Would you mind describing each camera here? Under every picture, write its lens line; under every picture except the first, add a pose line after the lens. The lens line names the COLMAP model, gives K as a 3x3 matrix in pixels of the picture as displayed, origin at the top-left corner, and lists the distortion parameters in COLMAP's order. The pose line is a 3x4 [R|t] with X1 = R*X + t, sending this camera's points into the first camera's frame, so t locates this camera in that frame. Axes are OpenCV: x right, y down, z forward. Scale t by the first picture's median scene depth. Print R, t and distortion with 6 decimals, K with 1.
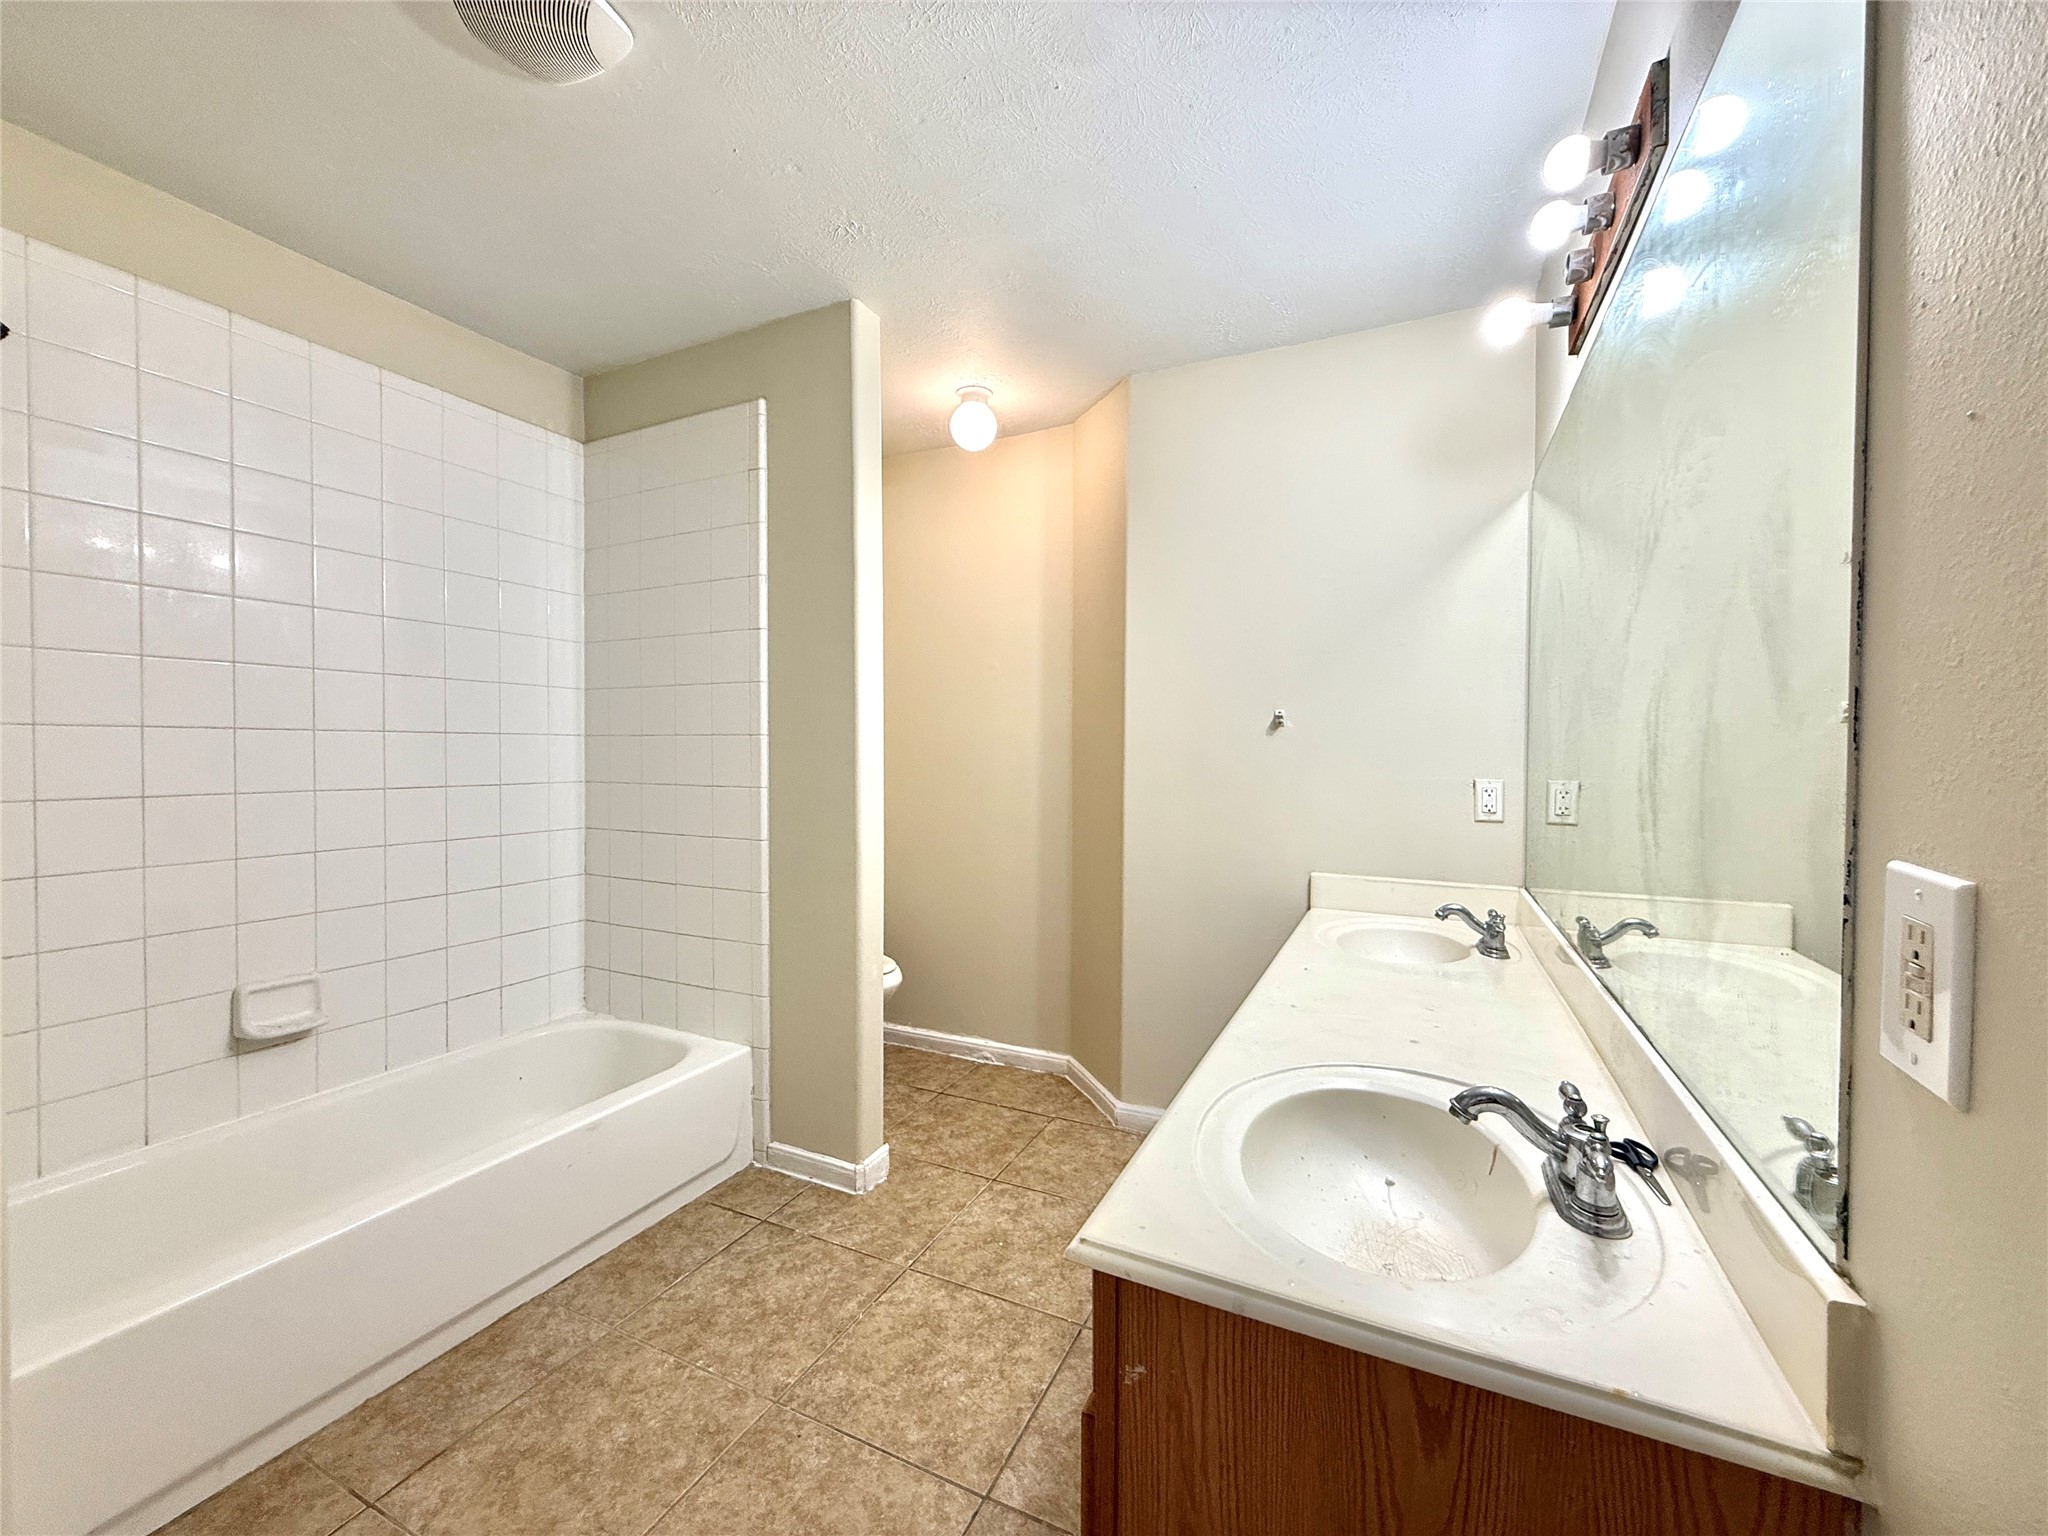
lens RADIAL K [[814.0, 0, 1023.0], [0, 814.0, 763.9], [0, 0, 1]] dist [0.001139, -0.000498]
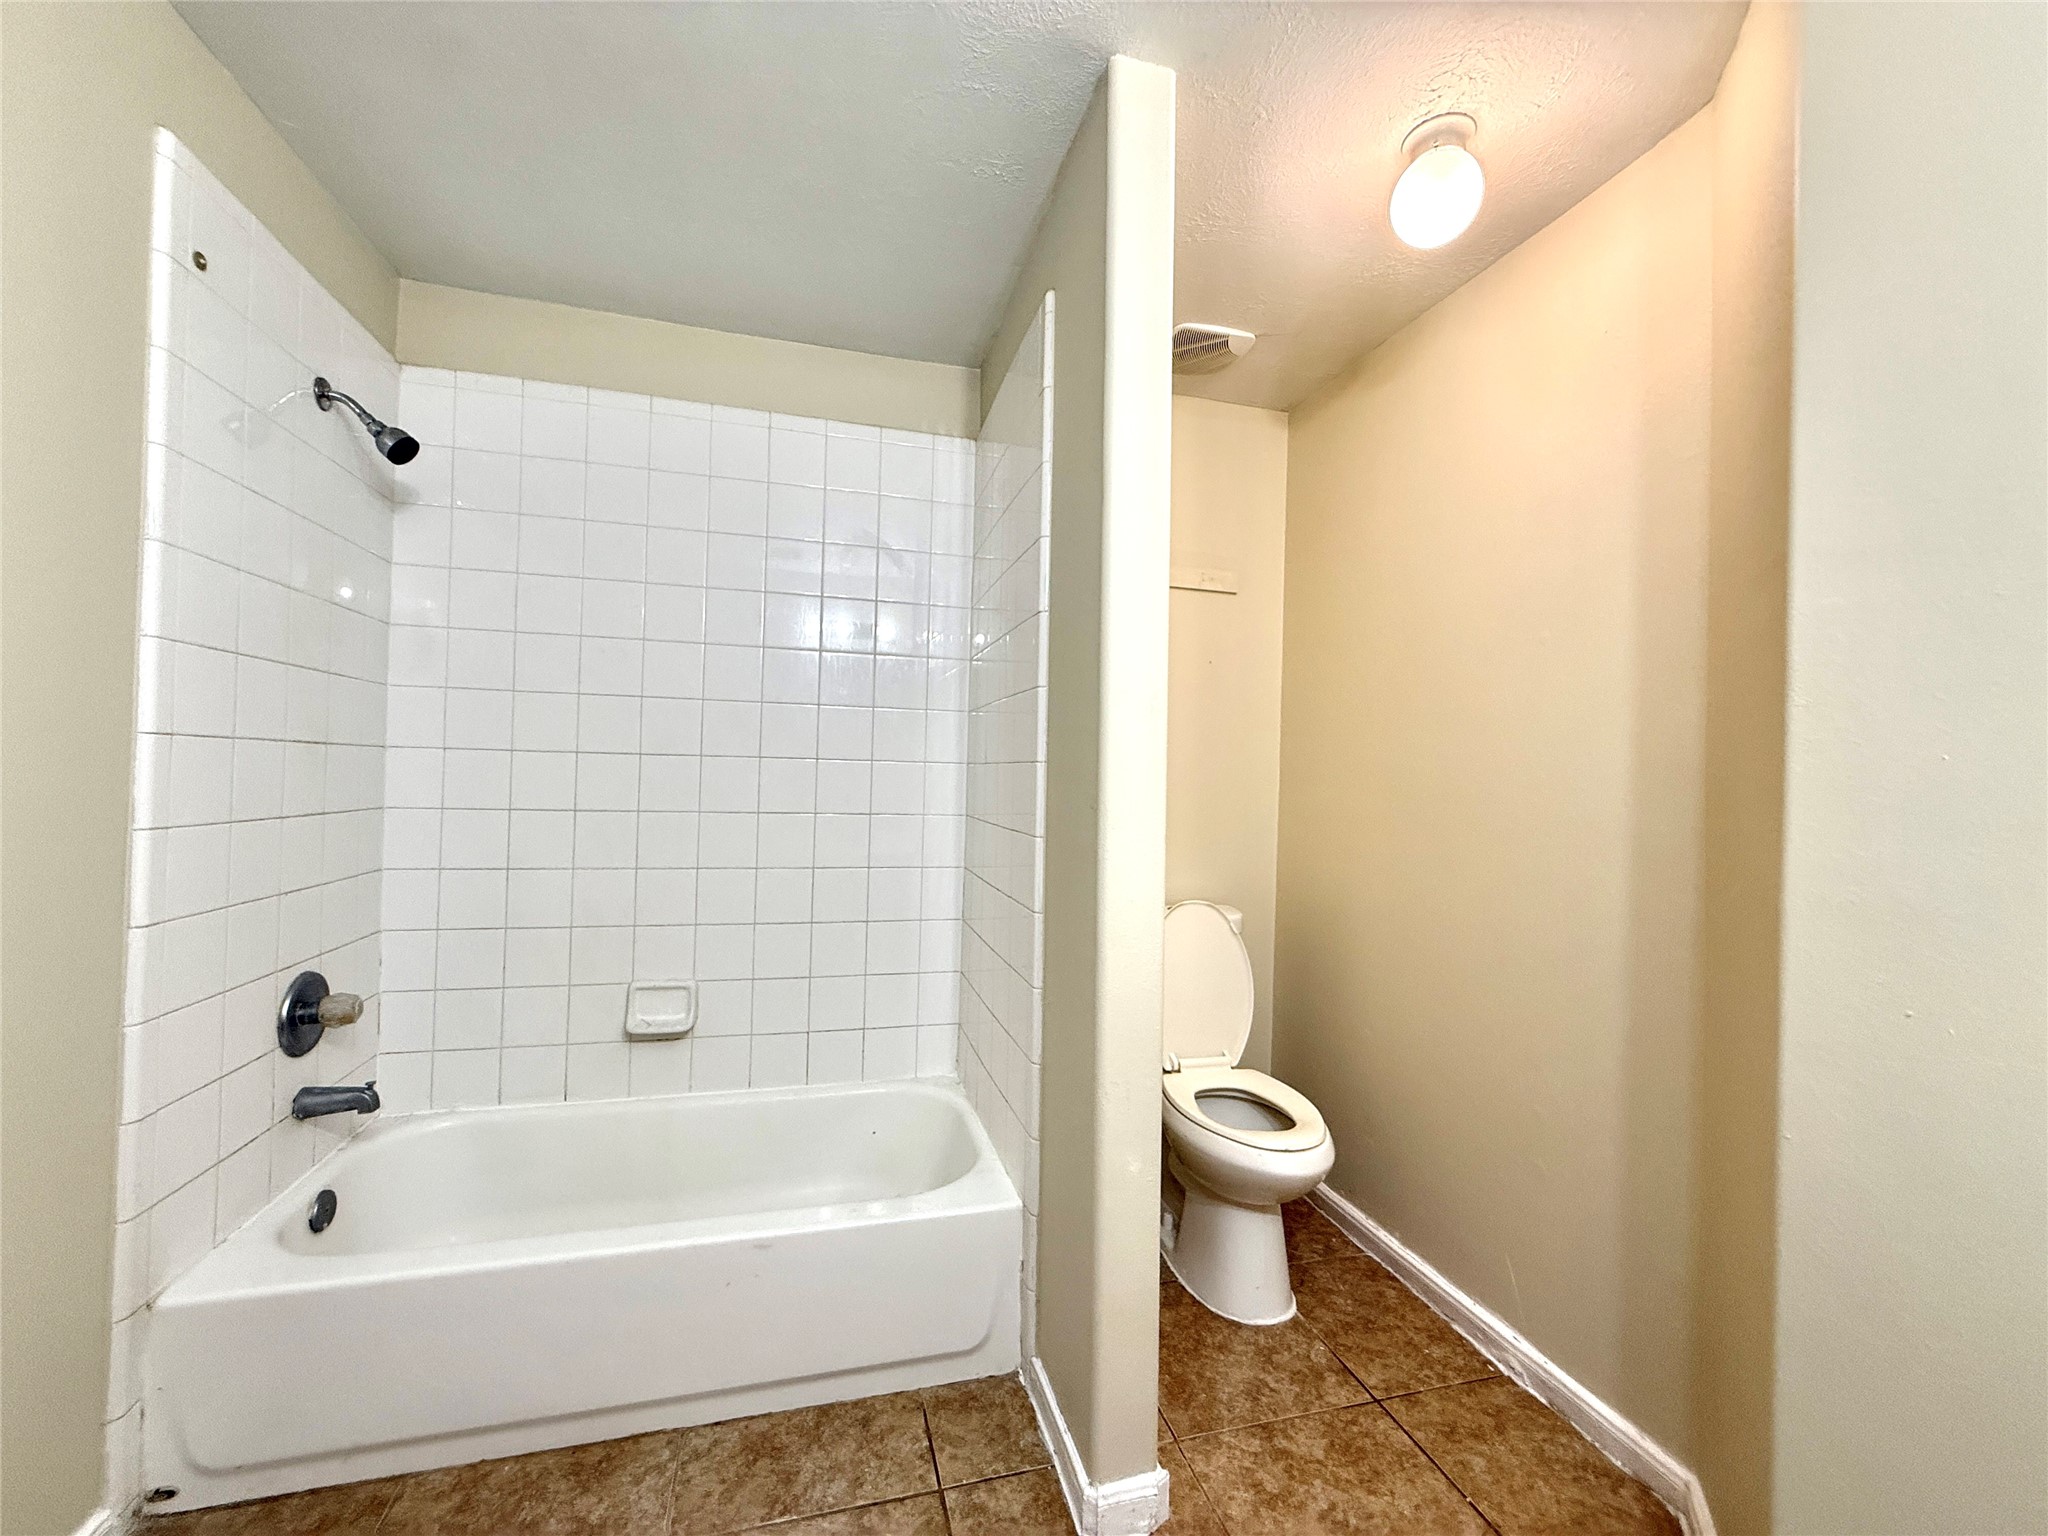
lens RADIAL K [[814.0, 0, 1030.7], [0, 814.0, 765.5], [0, 0, 1]] dist [0.001139, -0.000498]
pose [[0.652150, 0.004421, -0.758077, 0.205195], [-0.035501, 0.999064, -0.024714, -0.014730], [0.757258, 0.043030, 0.651697, 0.529488]]
